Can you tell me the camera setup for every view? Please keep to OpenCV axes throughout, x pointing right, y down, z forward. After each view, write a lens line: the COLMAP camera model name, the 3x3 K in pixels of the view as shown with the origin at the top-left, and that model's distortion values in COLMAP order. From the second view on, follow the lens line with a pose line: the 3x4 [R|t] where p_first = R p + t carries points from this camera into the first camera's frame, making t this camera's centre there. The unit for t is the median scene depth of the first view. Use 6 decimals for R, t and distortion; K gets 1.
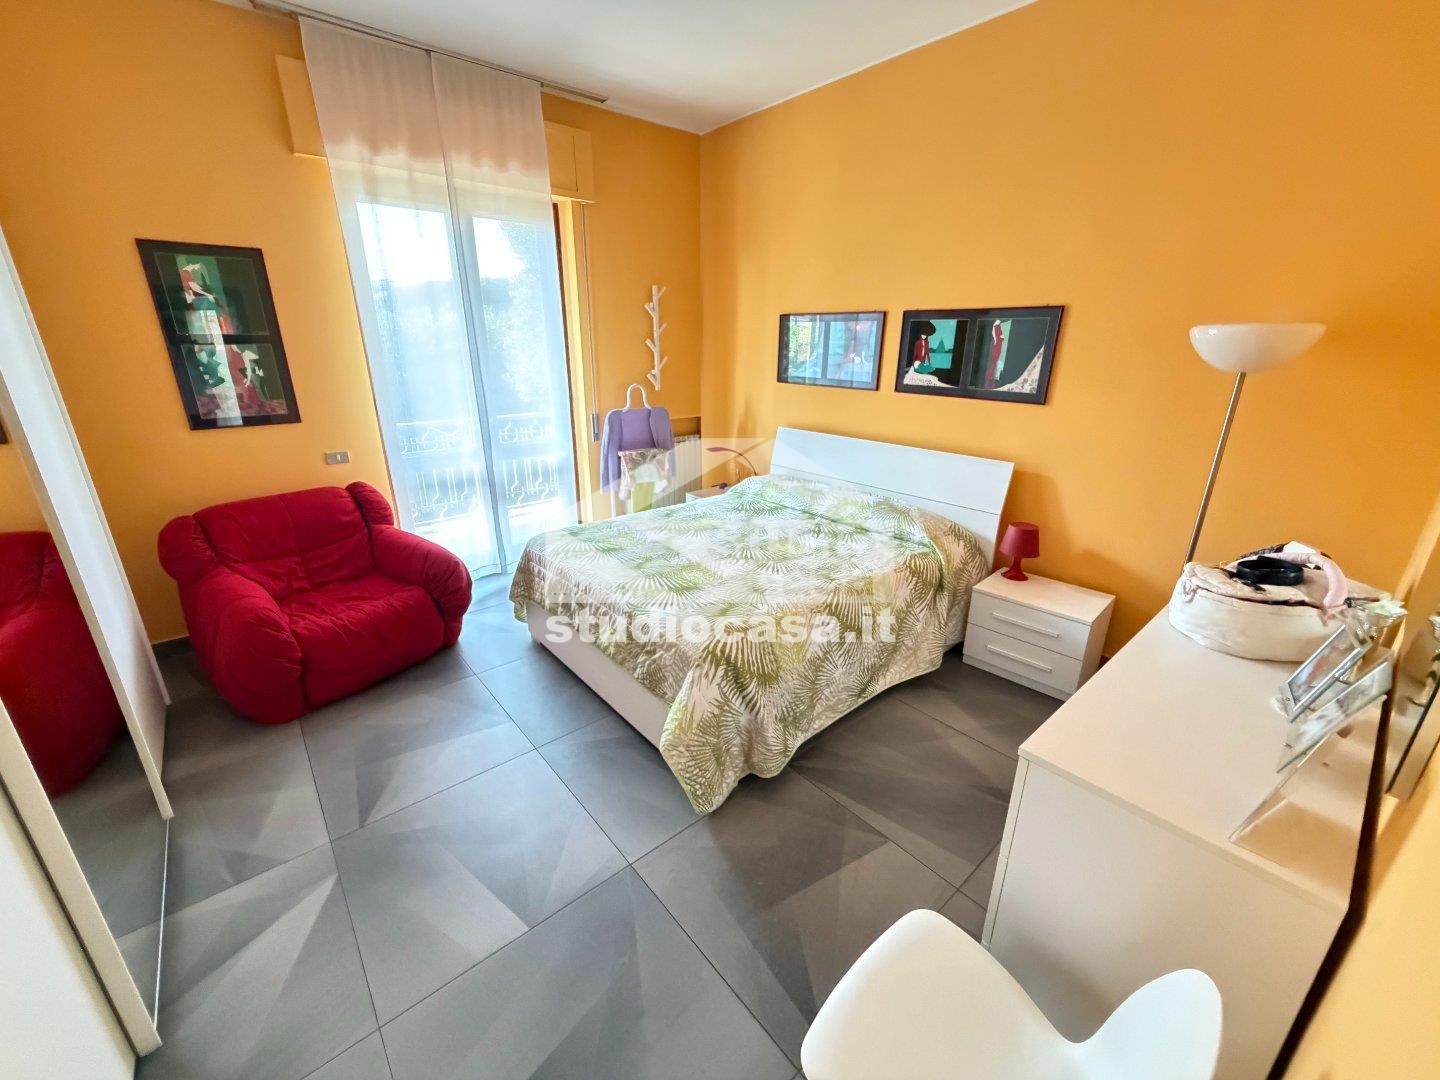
lens RADIAL K [[578.6, 0, 715.3], [0, 578.6, 539.5], [0, 0, 1]] dist [-0.001125, 0.000442]
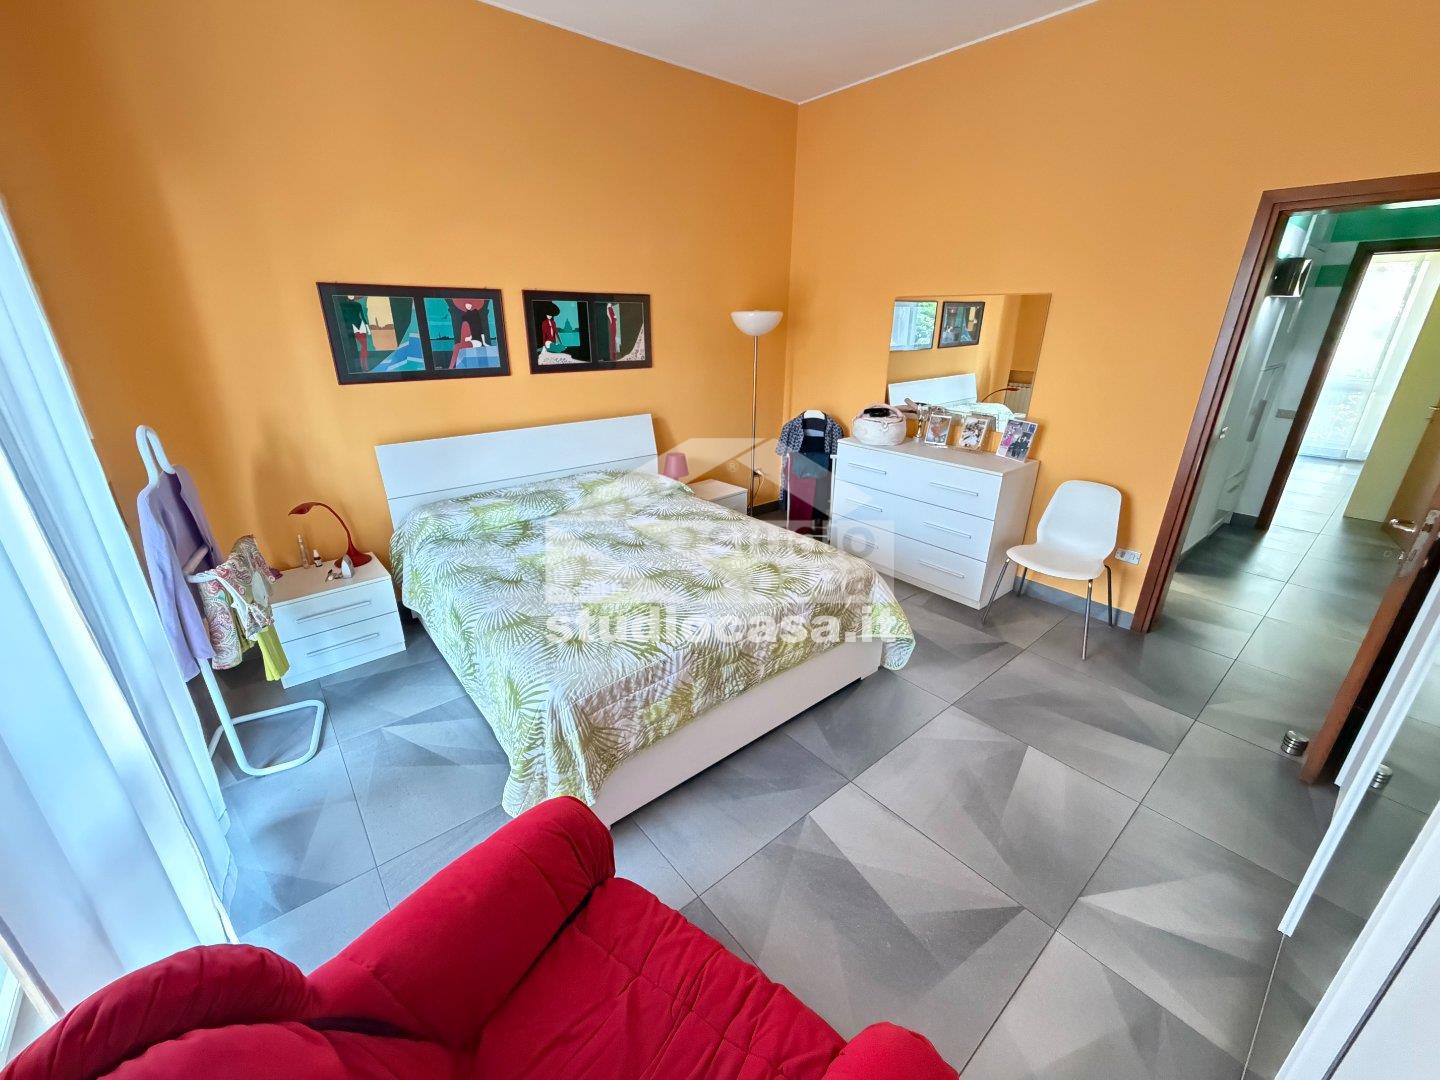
lens RADIAL K [[578.6, 0, 716.5], [0, 578.6, 540.5], [0, 0, 1]] dist [-0.001125, 0.000442]
pose [[-0.004132, -0.361273, 0.932451, -0.775232], [0.329189, 0.879995, 0.342408, -0.263710], [-0.944255, 0.308367, 0.115291, 0.746835]]
